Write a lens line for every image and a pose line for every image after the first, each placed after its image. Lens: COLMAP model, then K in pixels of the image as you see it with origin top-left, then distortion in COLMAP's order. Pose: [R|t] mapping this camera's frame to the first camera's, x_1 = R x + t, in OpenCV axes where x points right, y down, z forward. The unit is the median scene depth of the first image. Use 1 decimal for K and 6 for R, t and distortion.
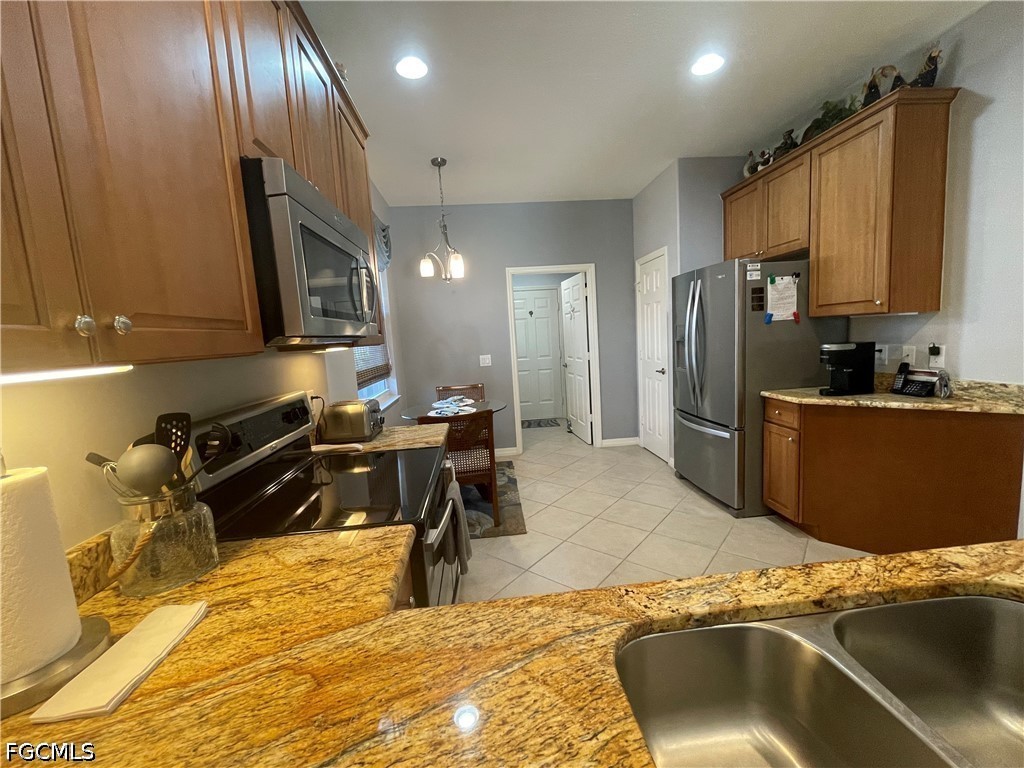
lens RADIAL K [[413.0, 0, 513.0], [0, 413.0, 385.0], [0, 0, 1]] dist [-0.001340, -0.000463]
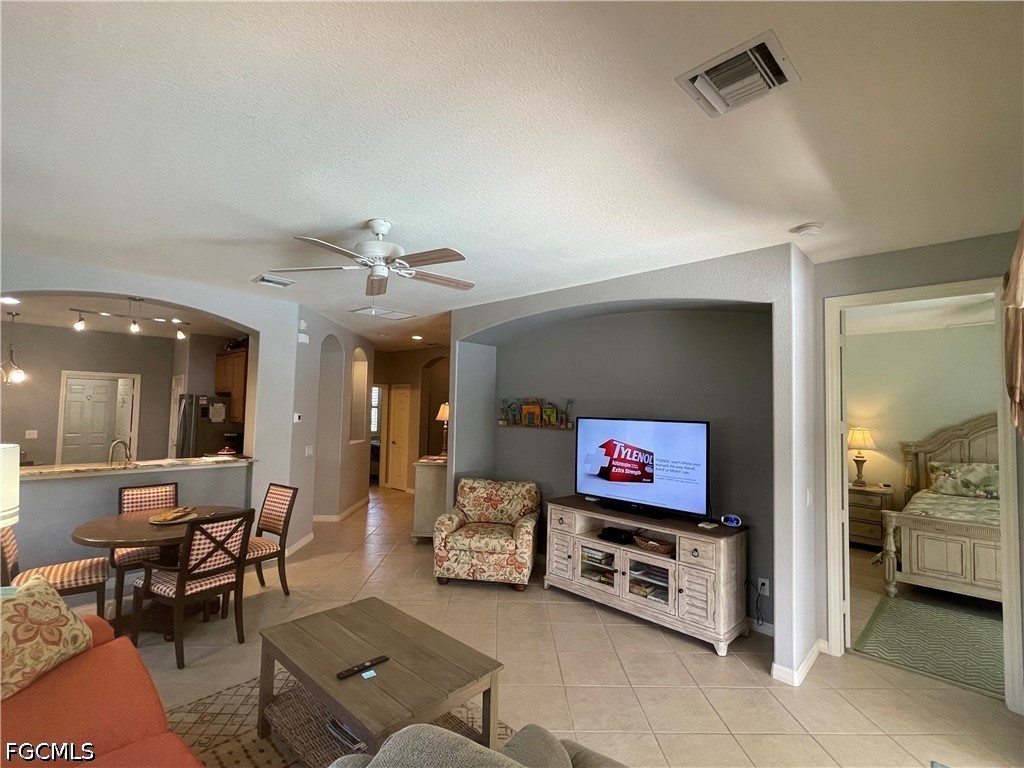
lens RADIAL K [[481.3, 0, 513.9], [0, 481.3, 383.3], [0, 0, 1]] dist [-0.001112, -0.000481]
pose [[0.746623, 0.112276, 0.655704, 0.108768], [0.010833, 0.983472, -0.180735, 0.134487], [-0.665159, 0.142044, 0.733067, -2.124393]]
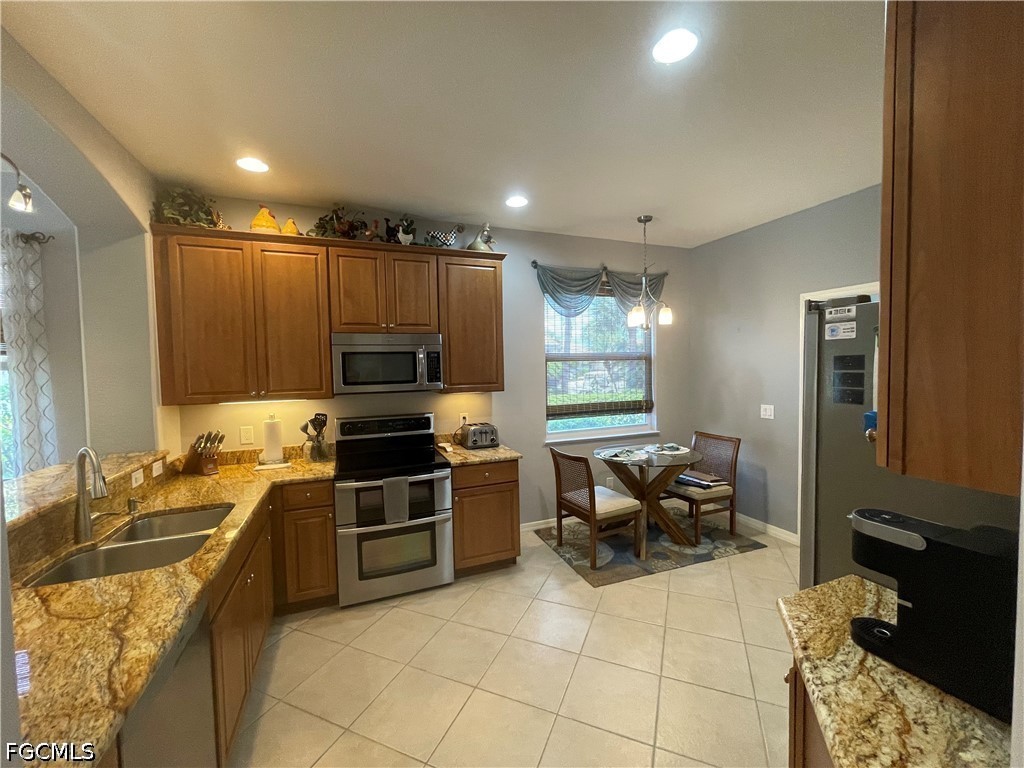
lens RADIAL K [[413.0, 0, 513.2], [0, 413.0, 384.8], [0, 0, 1]] dist [-0.001340, -0.000463]
pose [[0.292165, 0.100437, -0.951079, 0.940659], [-0.112554, 0.991170, 0.070095, -0.192686], [0.949722, 0.086569, 0.300890, 0.490230]]
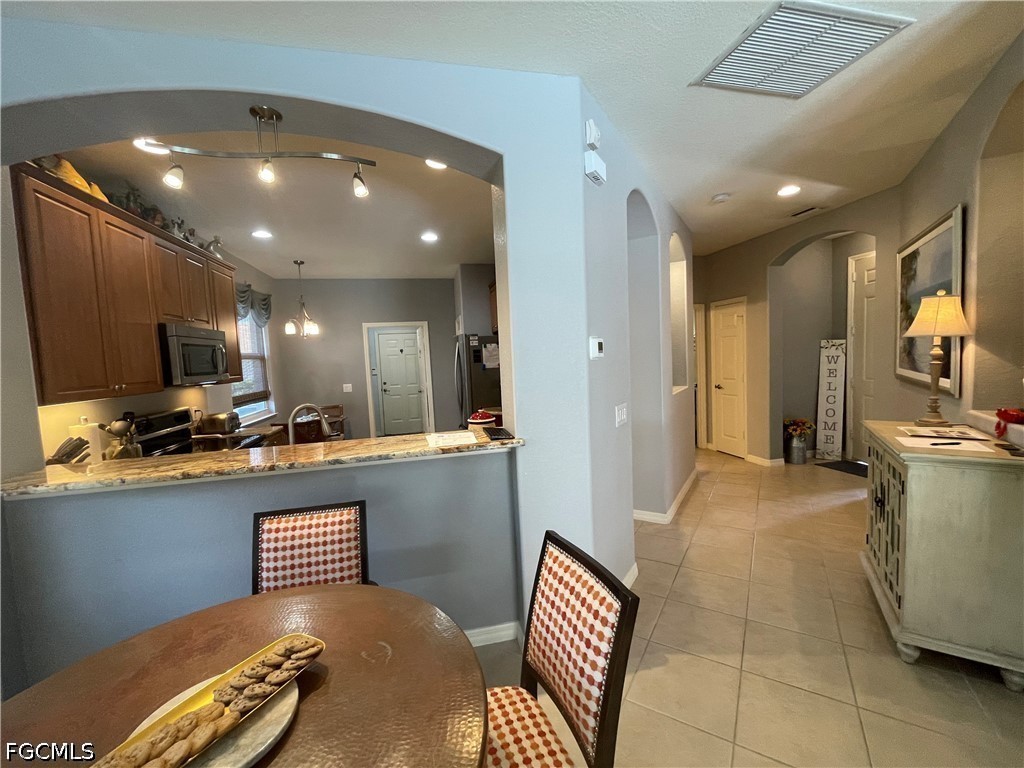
lens RADIAL K [[413.0, 0, 512.5], [0, 413.0, 384.6], [0, 0, 1]] dist [-0.001340, -0.000463]
pose [[0.990423, 0.005501, 0.137957, 0.501920], [0.002445, 0.998350, -0.057362, 0.017391], [-0.138045, 0.057150, 0.988776, -0.778843]]
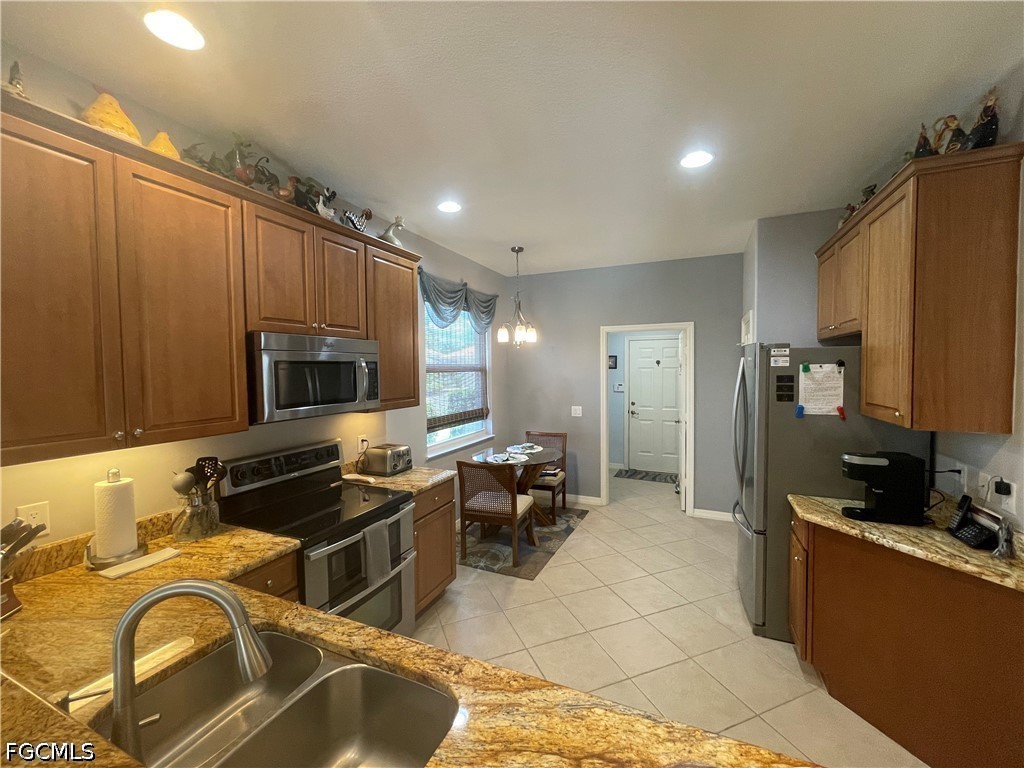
lens RADIAL K [[413.0, 0, 513.0], [0, 413.0, 384.6], [0, 0, 1]] dist [-0.001340, -0.000463]
pose [[0.876569, 0.072132, -0.475840, 0.505458], [-0.100458, 0.994349, -0.034327, -0.128101], [0.470675, 0.077892, 0.878862, -0.045483]]
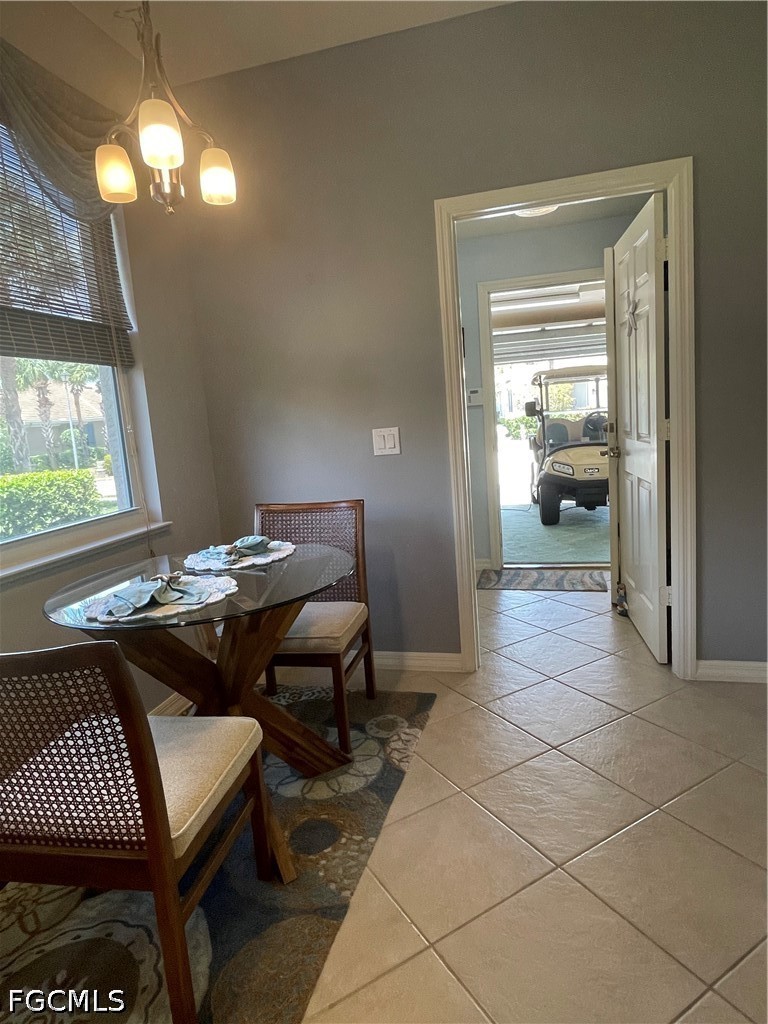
lens RADIAL K [[602.1, 0, 381.3], [0, 602.1, 504.3], [0, 0, 1]] dist [-0.000608, 0.001330]
pose [[0.940985, 0.036262, -0.336501, 0.229845], [-0.019936, 0.998456, 0.051846, -0.047929], [0.337861, -0.042078, 0.940255, 0.741716]]
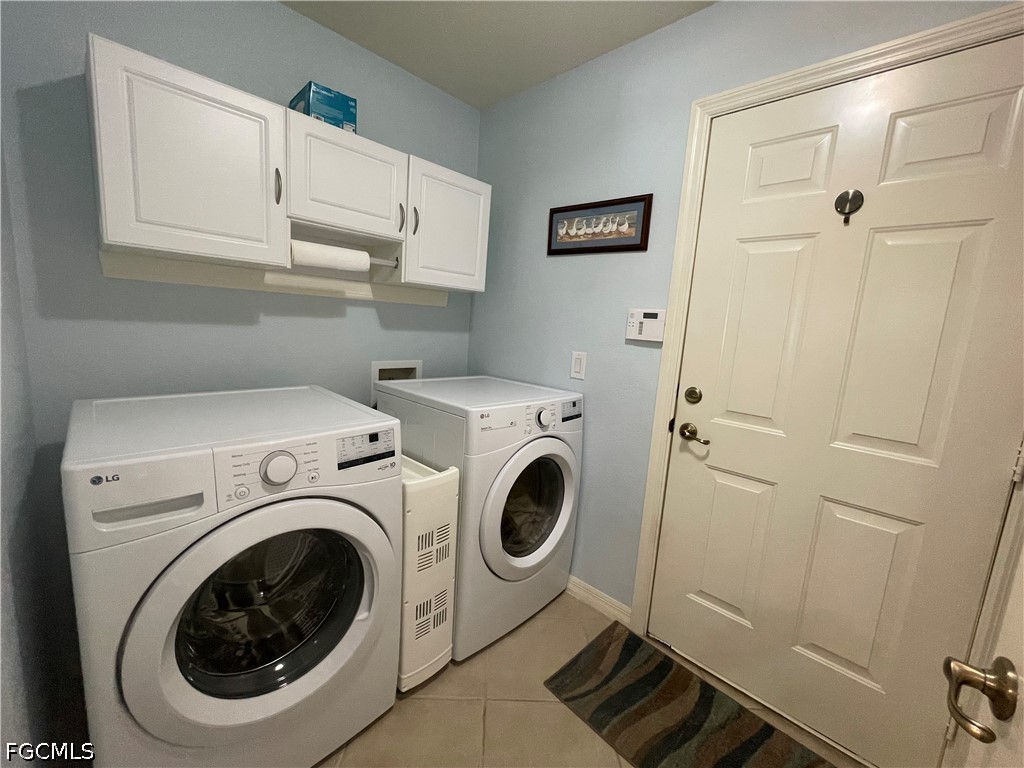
lens RADIAL K [[413.0, 0, 507.1], [0, 413.0, 383.8], [0, 0, 1]] dist [-0.001340, -0.000463]
pose [[0.653505, 0.214918, -0.725769, 0.227356], [-0.197397, 0.974053, 0.110699, -0.201240], [0.730729, 0.070922, 0.678973, 1.821330]]
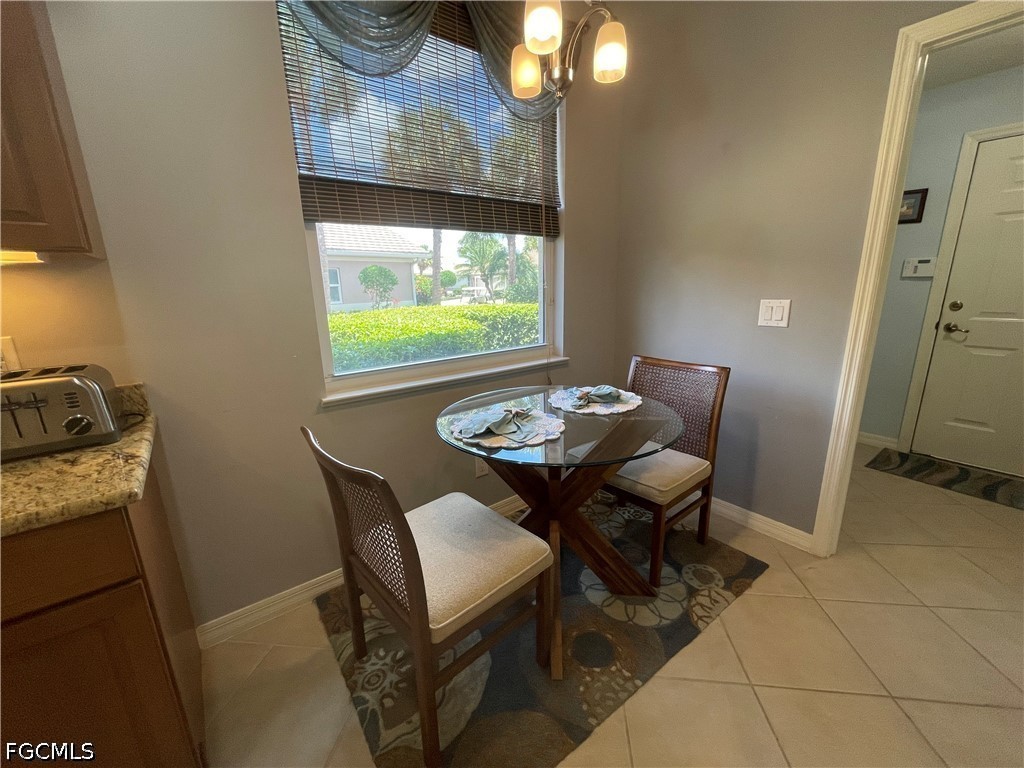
lens RADIAL K [[413.0, 0, 512.8], [0, 413.0, 384.1], [0, 0, 1]] dist [-0.001340, -0.000463]
pose [[0.548198, 0.247018, -0.799038, 0.238622], [-0.111677, 0.968453, 0.222773, -0.091601], [0.828859, -0.032890, 0.558490, 0.945050]]
